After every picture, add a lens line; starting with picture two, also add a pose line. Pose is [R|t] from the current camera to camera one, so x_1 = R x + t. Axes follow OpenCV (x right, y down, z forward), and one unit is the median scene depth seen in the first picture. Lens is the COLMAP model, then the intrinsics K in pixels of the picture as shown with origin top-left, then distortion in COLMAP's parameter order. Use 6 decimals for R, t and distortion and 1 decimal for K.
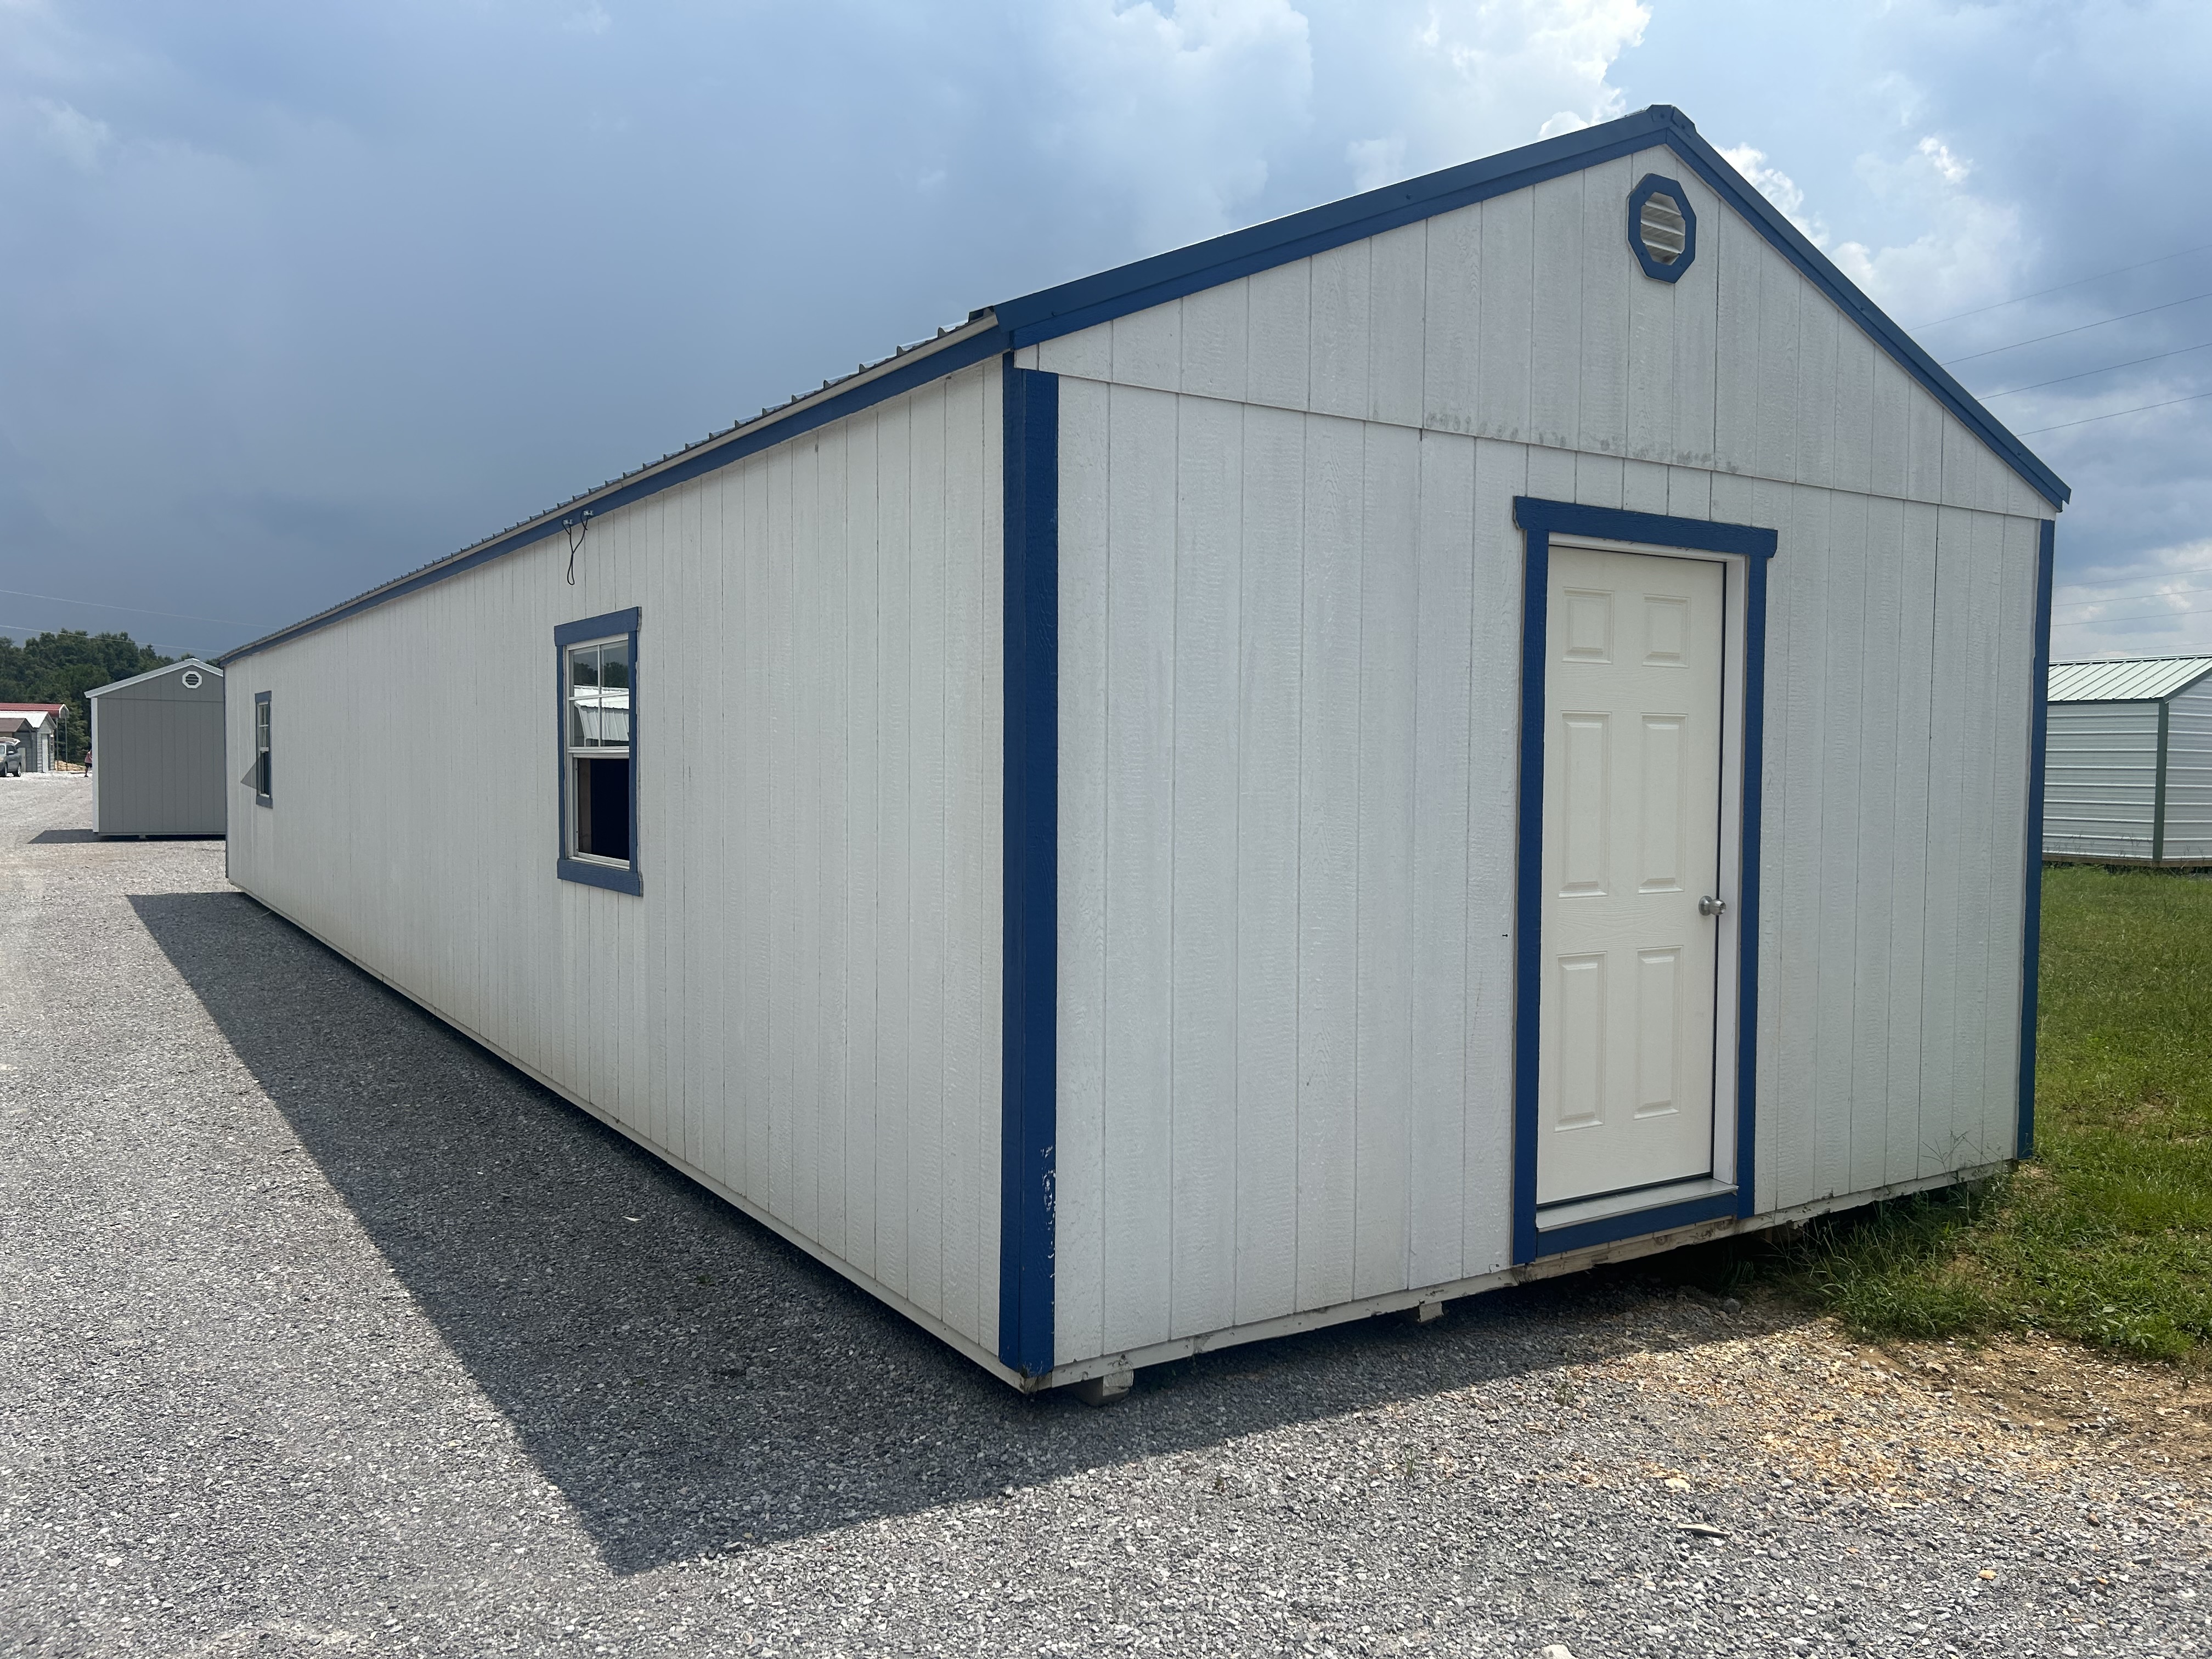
lens RADIAL K [[1673.1, 0, 1101.8], [0, 1673.1, 824.3], [0, 0, 1]] dist [0.042981, -0.042213]
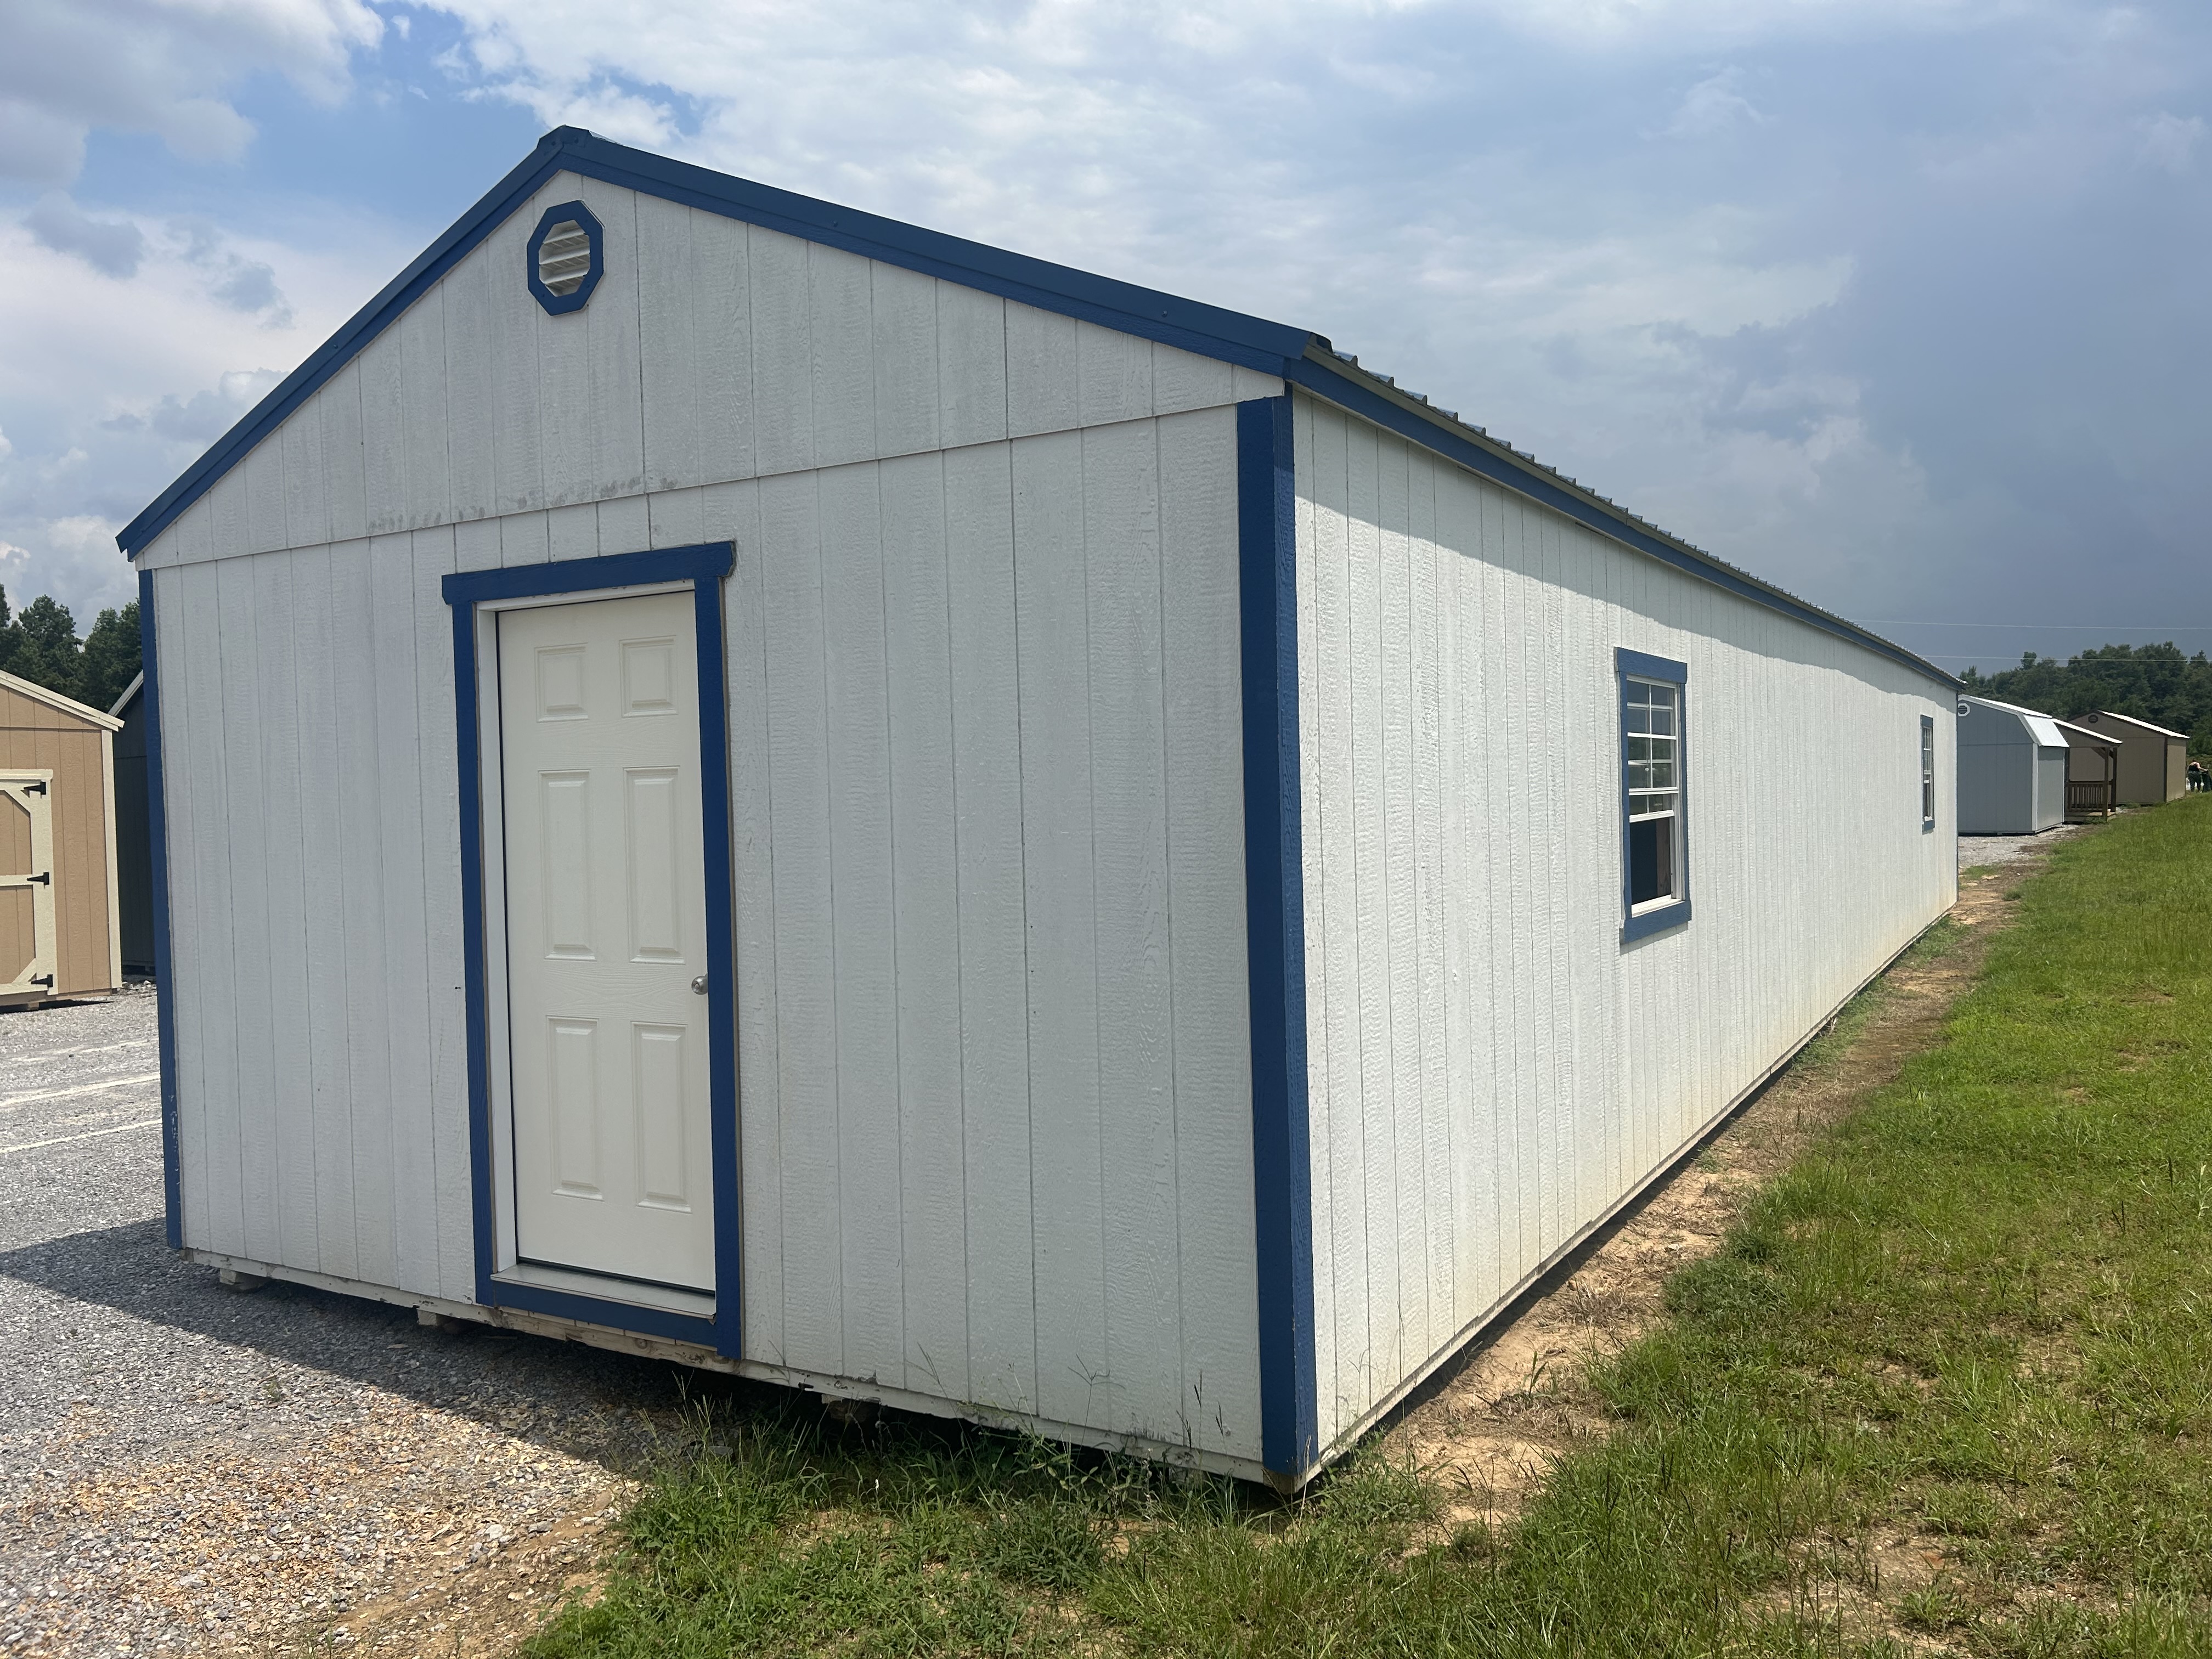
lens RADIAL K [[1673.1, 0, 1103.7], [0, 1673.1, 836.4], [0, 0, 1]] dist [0.042981, -0.042213]
pose [[0.445571, 0.005979, -0.895226, 1.294638], [-0.006477, 0.999973, 0.003455, -0.033945], [0.895223, 0.004259, 0.445598, 0.837826]]
